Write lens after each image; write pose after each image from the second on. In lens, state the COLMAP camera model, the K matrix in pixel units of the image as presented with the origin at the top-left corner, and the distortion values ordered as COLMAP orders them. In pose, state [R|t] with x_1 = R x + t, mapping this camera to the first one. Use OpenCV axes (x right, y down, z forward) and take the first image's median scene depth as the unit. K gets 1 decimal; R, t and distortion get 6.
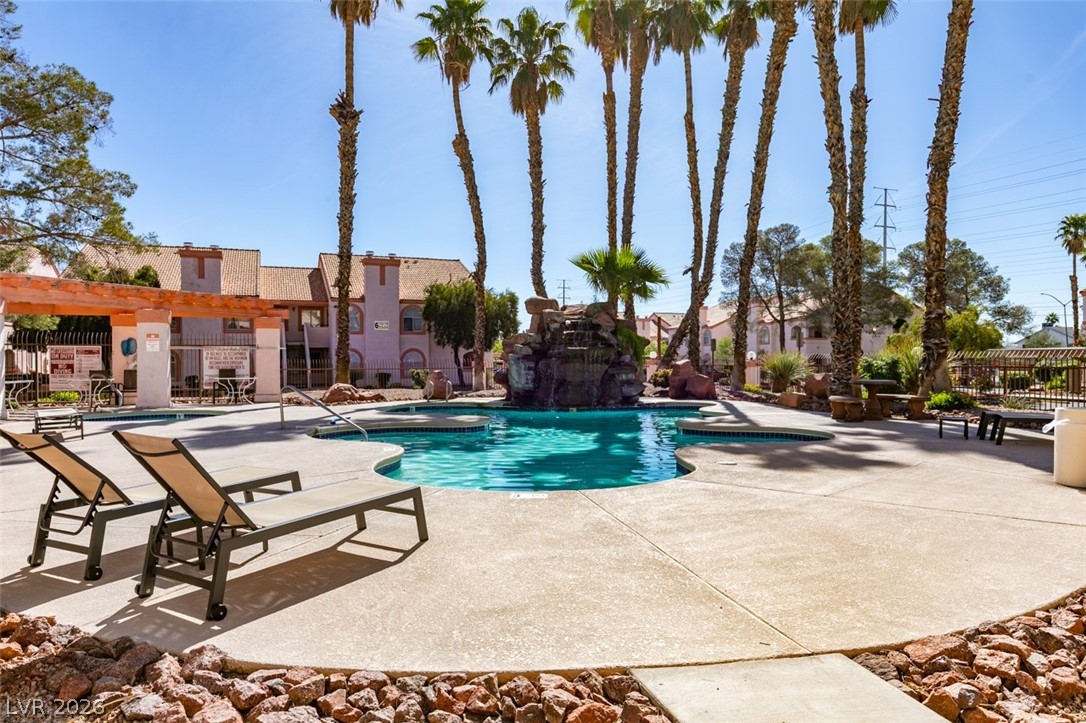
lens RADIAL K [[754.6, 0, 543.0], [0, 754.6, 358.1], [0, 0, 1]] dist [0.003062, 0.000820]
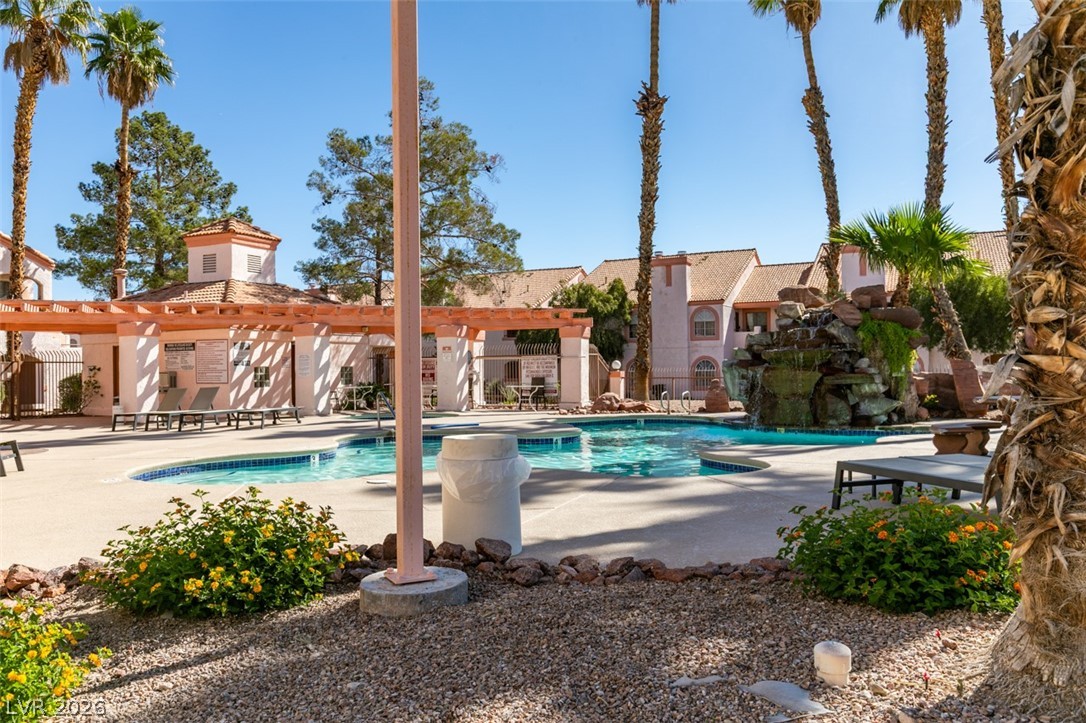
lens RADIAL K [[843.9, 0, 543.1], [0, 843.9, 368.6], [0, 0, 1]] dist [0.013721, 0.000410]
pose [[0.664438, -0.007904, -0.747302, 0.439990], [0.014354, 0.999895, 0.002186, -0.000149], [0.747206, -0.012180, 0.664481, 0.202103]]
